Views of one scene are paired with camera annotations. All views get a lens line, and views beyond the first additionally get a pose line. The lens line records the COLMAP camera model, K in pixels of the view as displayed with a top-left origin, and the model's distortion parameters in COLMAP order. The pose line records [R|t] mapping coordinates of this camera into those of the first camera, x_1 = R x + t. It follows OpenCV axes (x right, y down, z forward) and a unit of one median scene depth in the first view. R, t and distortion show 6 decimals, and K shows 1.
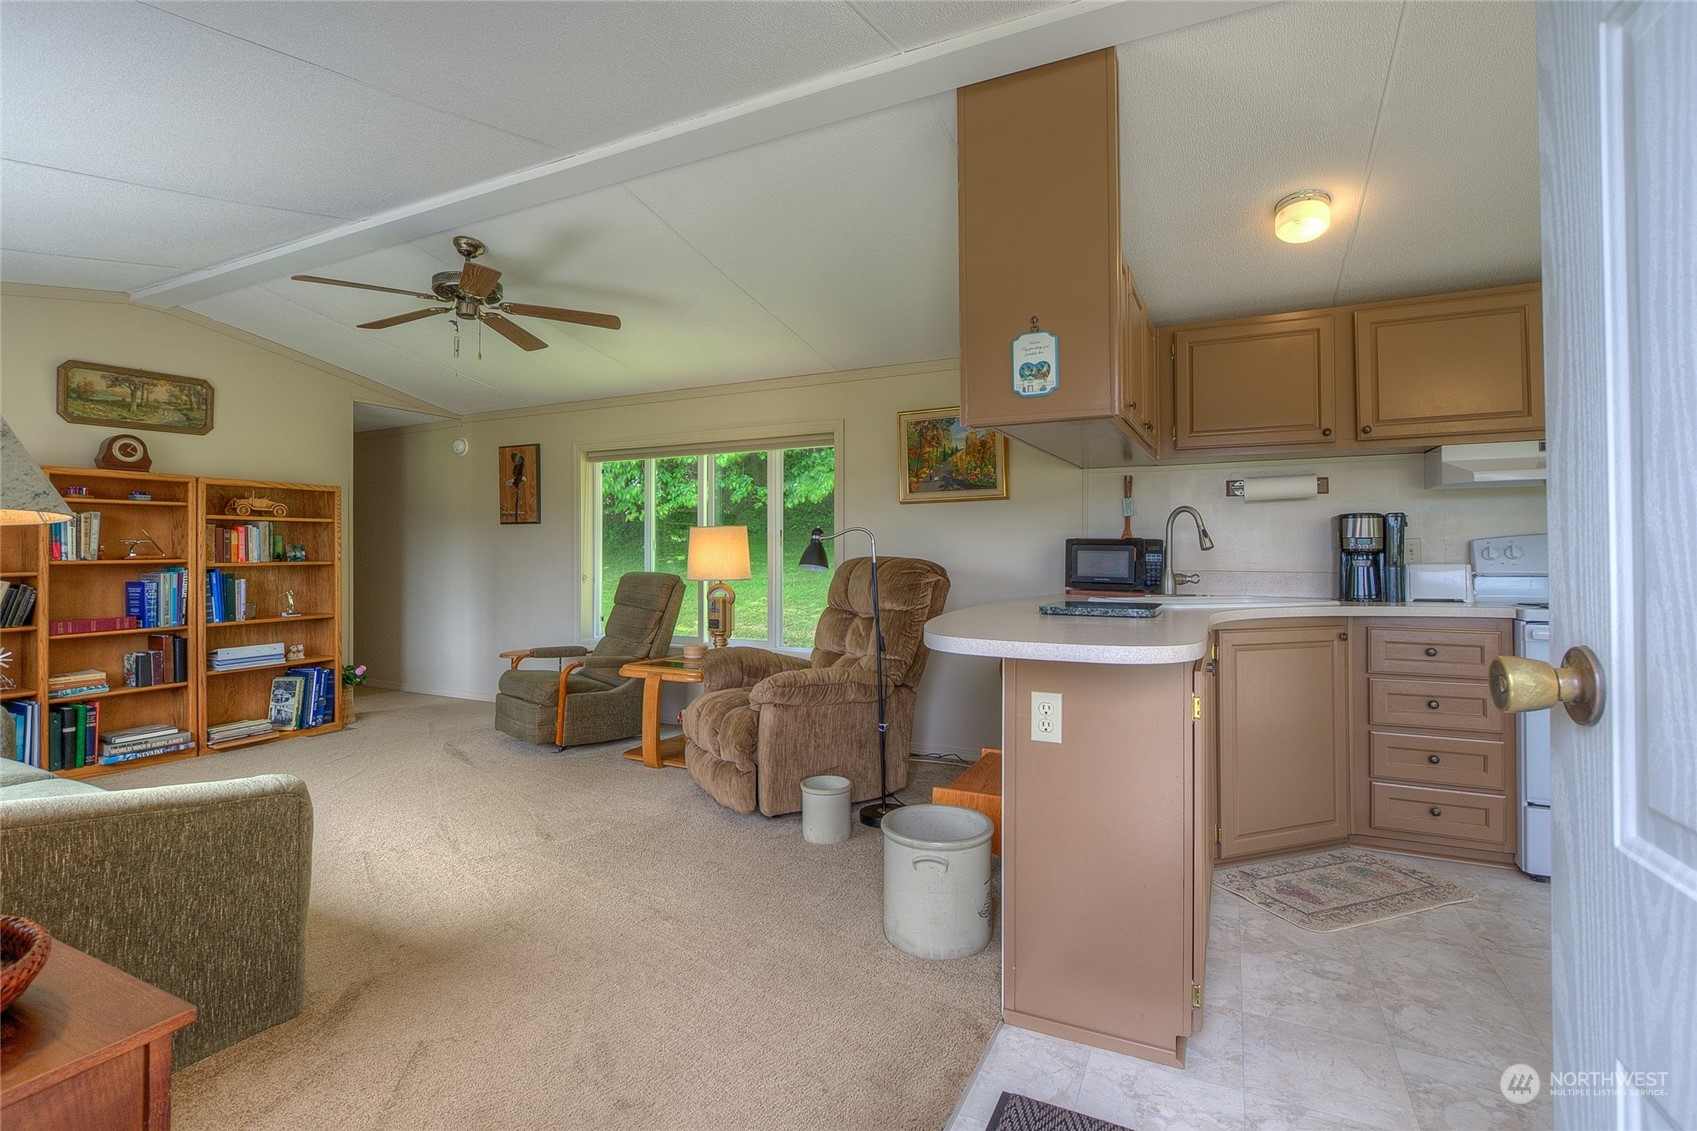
lens RADIAL K [[753.4, 0, 921.3], [0, 753.4, 546.7], [0, 0, 1]] dist [-0.004768, 0.001161]
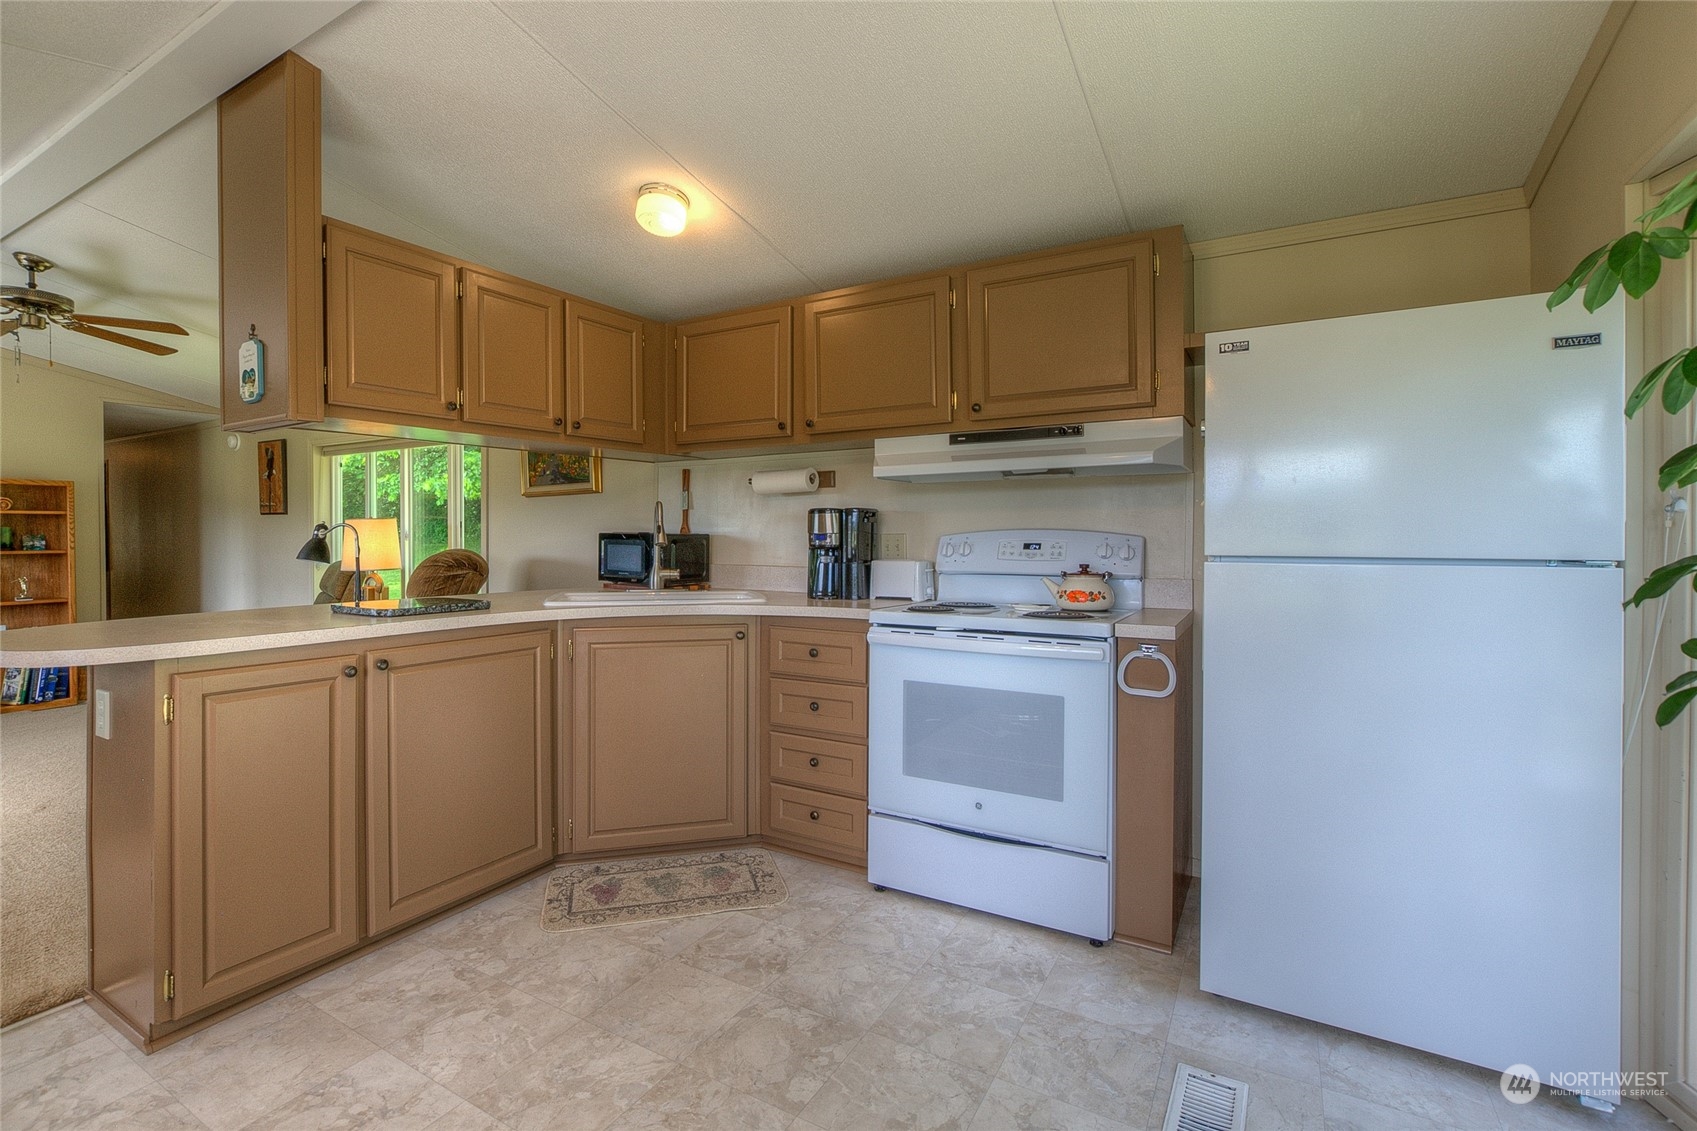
lens RADIAL K [[753.4, 0, 953.8], [0, 753.4, 537.7], [0, 0, 1]] dist [-0.004768, 0.001161]
pose [[0.996422, 0.001385, -0.084506, 0.816793], [-0.000292, 0.999916, 0.012944, -0.018512], [0.084517, -0.012873, 0.996339, 0.036978]]
